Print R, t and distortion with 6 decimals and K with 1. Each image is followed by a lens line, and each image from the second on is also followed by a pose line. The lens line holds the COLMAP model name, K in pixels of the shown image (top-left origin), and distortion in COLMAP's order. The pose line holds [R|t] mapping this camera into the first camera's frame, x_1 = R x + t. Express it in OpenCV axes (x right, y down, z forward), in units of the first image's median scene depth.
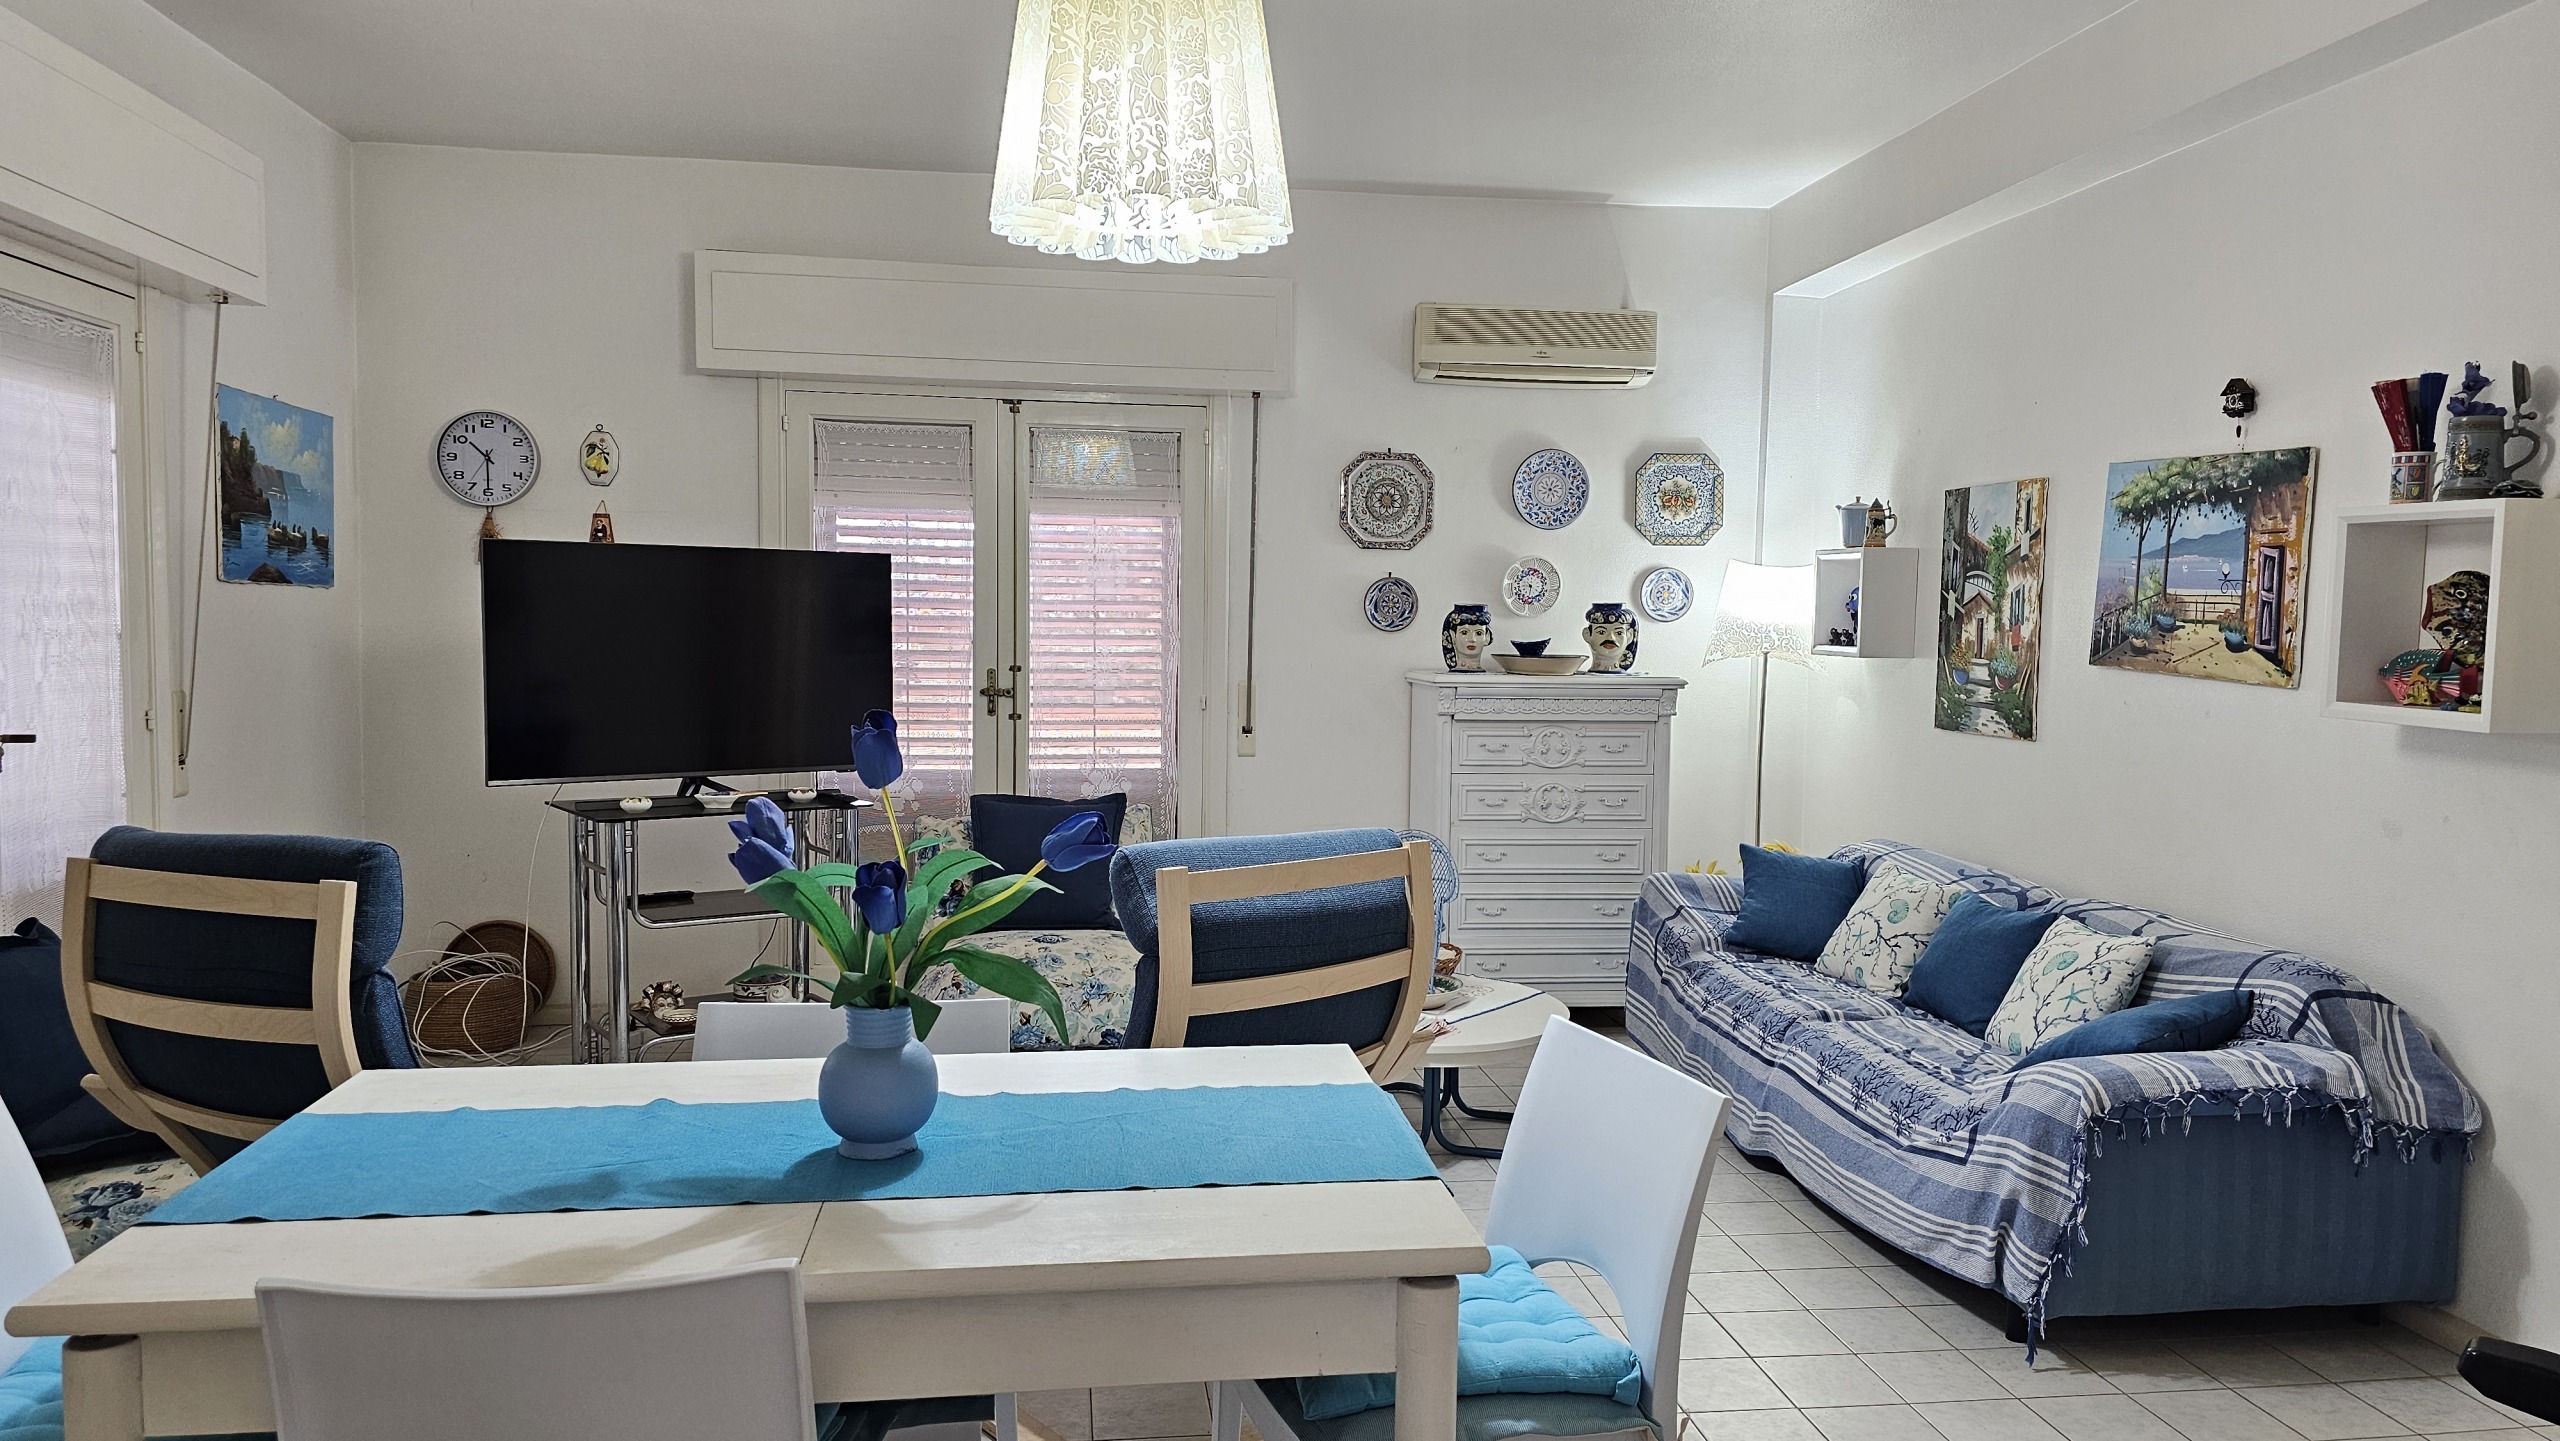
lens RADIAL K [[1619.1, 0, 1280.0], [0, 1619.1, 720.5], [0, 0, 1]] dist [-0.004703, -0.001725]
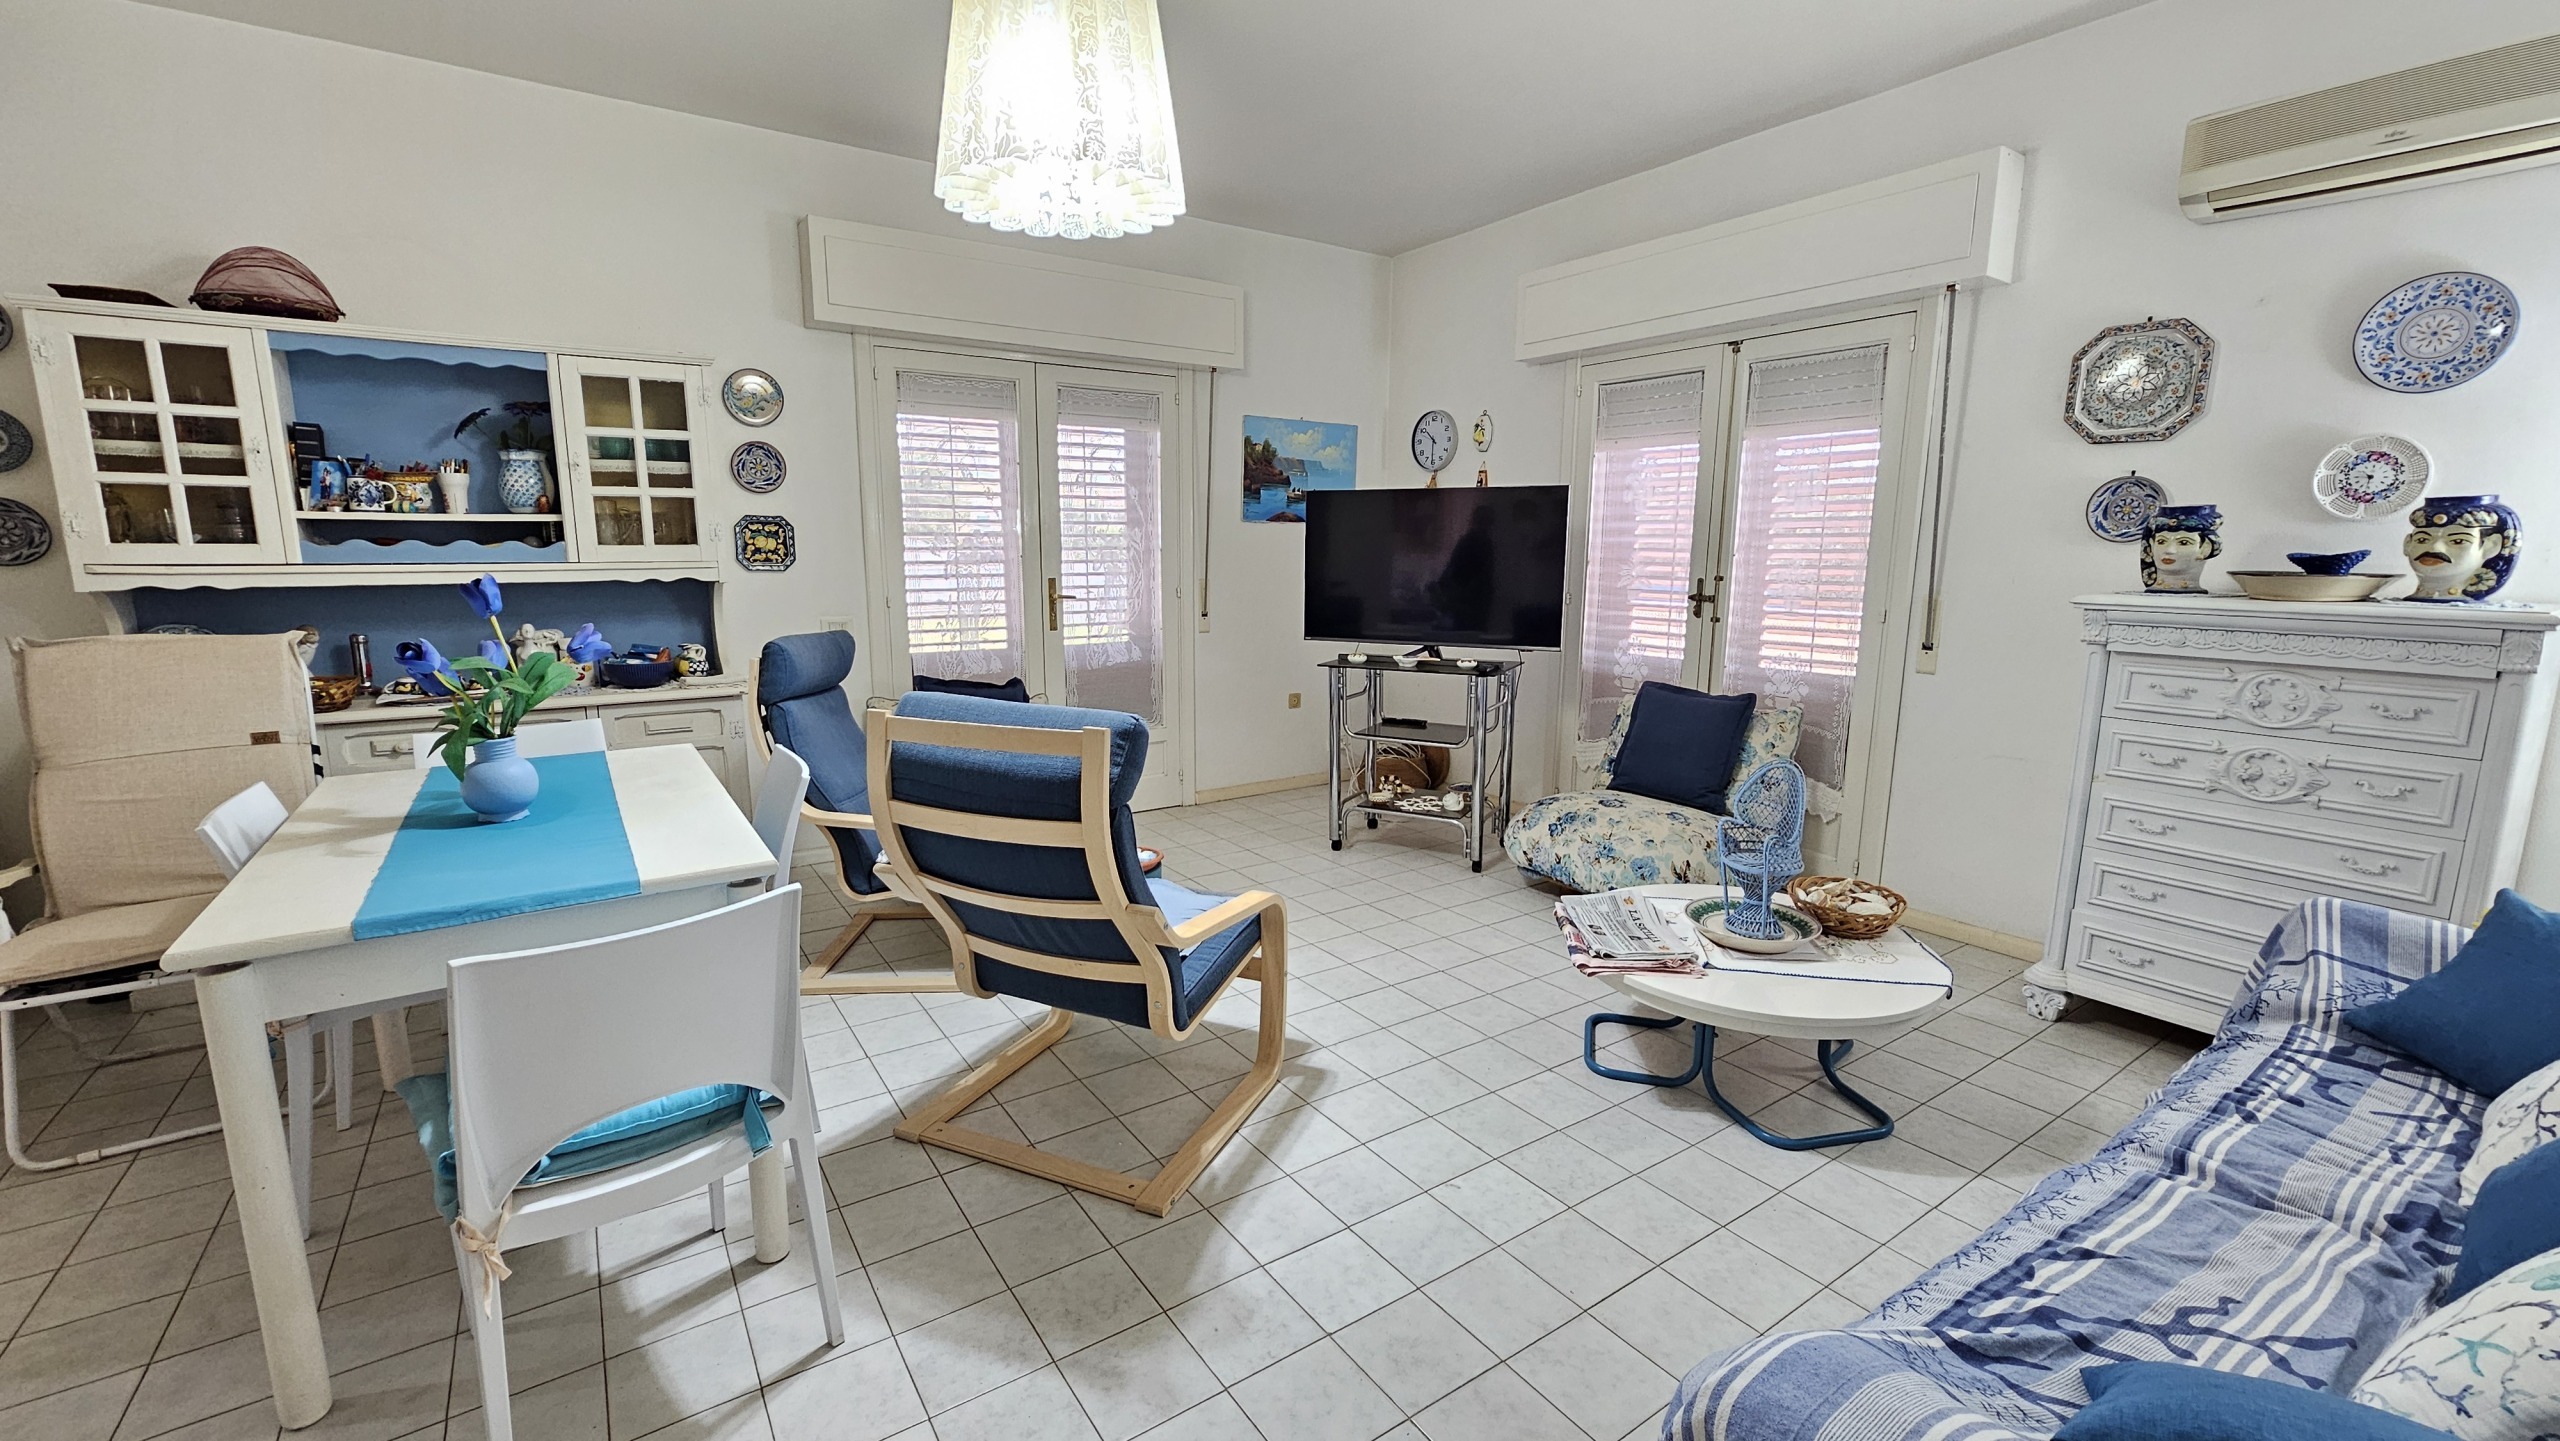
lens RADIAL K [[1044.1, 0, 1274.1], [0, 1044.1, 696.5], [0, 0, 1]] dist [0.000935, -0.009871]
pose [[0.437669, 0.117928, -0.891369, 0.380949], [-0.049527, 0.993018, 0.107058, -0.012330], [0.897771, -0.002709, 0.440454, 0.387445]]
